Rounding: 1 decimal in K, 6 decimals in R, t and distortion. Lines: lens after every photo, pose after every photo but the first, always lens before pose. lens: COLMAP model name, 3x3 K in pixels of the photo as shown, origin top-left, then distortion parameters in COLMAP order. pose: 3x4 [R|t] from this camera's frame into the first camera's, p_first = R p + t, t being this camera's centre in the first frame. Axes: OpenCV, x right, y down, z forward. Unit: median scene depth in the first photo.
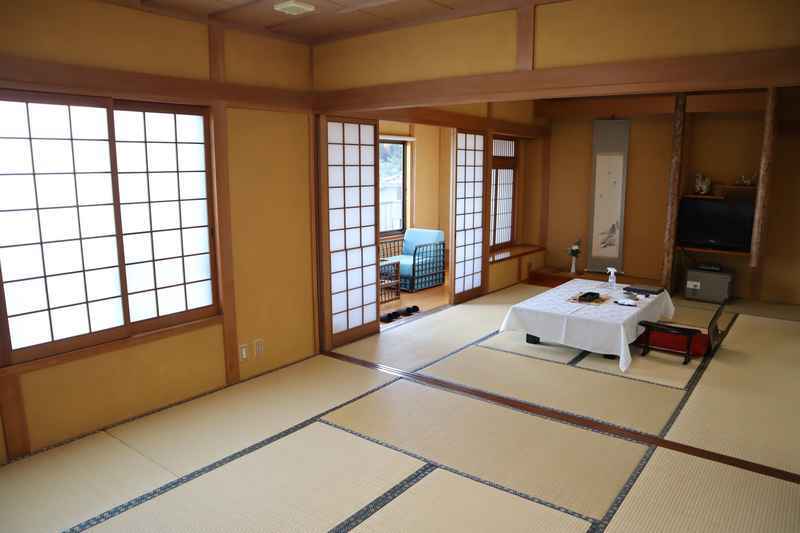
lens RADIAL K [[560.5, 0, 377.1], [0, 560.5, 268.4], [0, 0, 1]] dist [-0.113767, 0.064640]
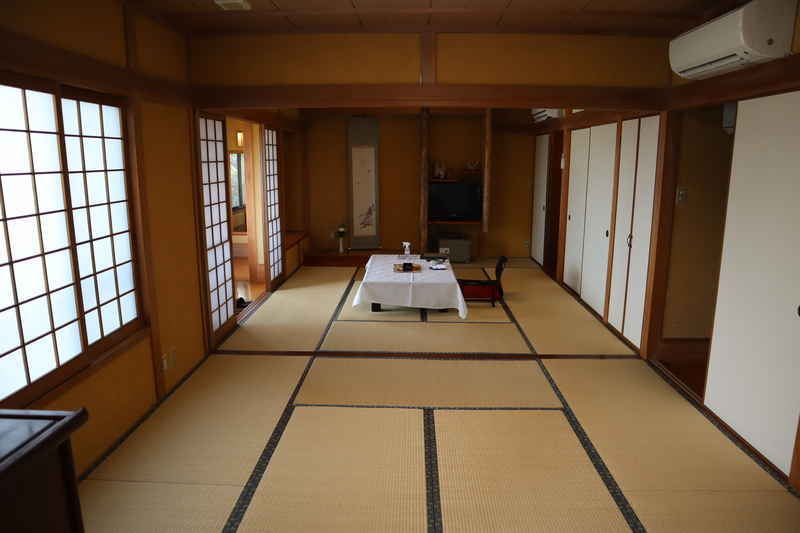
lens RADIAL K [[560.5, 0, 367.8], [0, 560.5, 265.5], [0, 0, 1]] dist [-0.113767, 0.064640]
pose [[0.820539, -0.111598, 0.560591, -0.303523], [0.105379, 0.993479, 0.043531, -0.011042], [-0.561793, 0.023356, 0.826948, 0.028026]]
